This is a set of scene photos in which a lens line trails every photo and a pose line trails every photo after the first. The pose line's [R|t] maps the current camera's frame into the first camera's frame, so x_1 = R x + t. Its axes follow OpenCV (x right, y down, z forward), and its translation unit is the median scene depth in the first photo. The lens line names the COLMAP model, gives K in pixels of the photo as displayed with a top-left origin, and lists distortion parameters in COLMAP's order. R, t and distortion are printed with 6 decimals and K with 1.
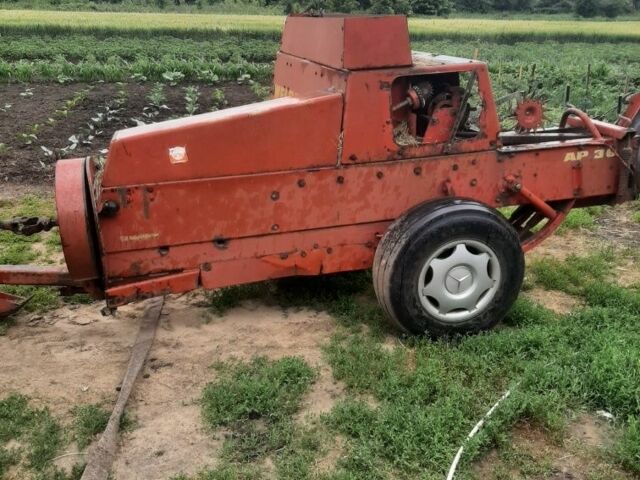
lens RADIAL K [[701.6, 0, 297.9], [0, 701.6, 236.0], [0, 0, 1]] dist [0.037813, 0.000000]
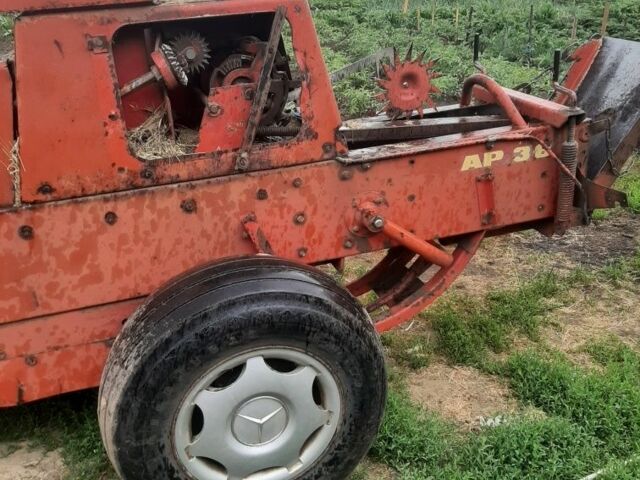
lens RADIAL K [[701.6, 0, 299.7], [0, 701.6, 237.4], [0, 0, 1]] dist [0.037813, 0.000000]
pose [[0.997332, -0.045953, 0.056729, 0.218984], [0.042106, 0.996848, 0.067242, -0.098502], [-0.059640, -0.064674, 0.996123, 0.454924]]
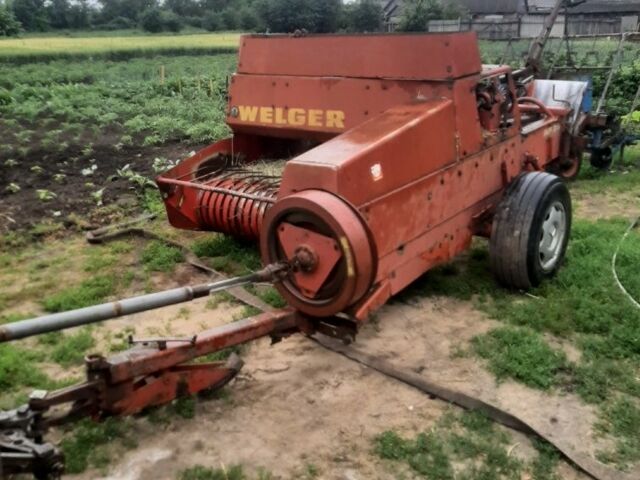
lens RADIAL K [[701.6, 0, 325.0], [0, 701.6, 236.9], [0, 0, 1]] dist [0.037813, 0.000000]
pose [[0.786193, -0.210410, 0.581058, -0.771967], [0.222299, 0.973603, 0.051778, -0.084186], [-0.576614, 0.088462, 0.812213, 0.190236]]
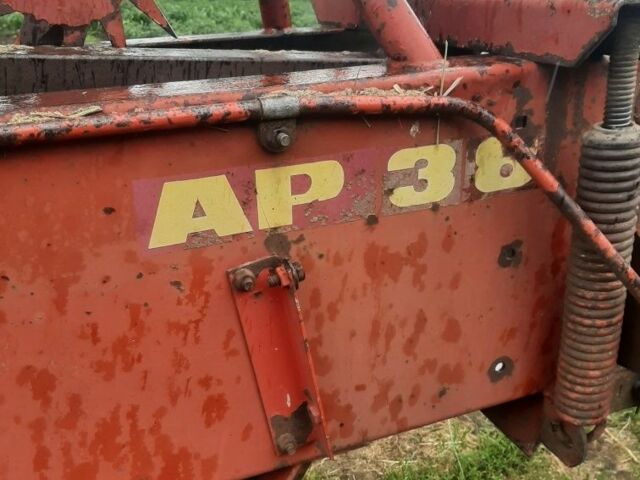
lens RADIAL K [[701.6, 0, 320.4], [0, 701.6, 242.6], [0, 0, 1]] dist [0.037813, 0.000000]
pose [[0.989187, -0.045382, 0.139462, 0.400671], [0.038514, 0.997927, 0.051556, -0.115238], [-0.141513, -0.045628, 0.988884, 0.898545]]
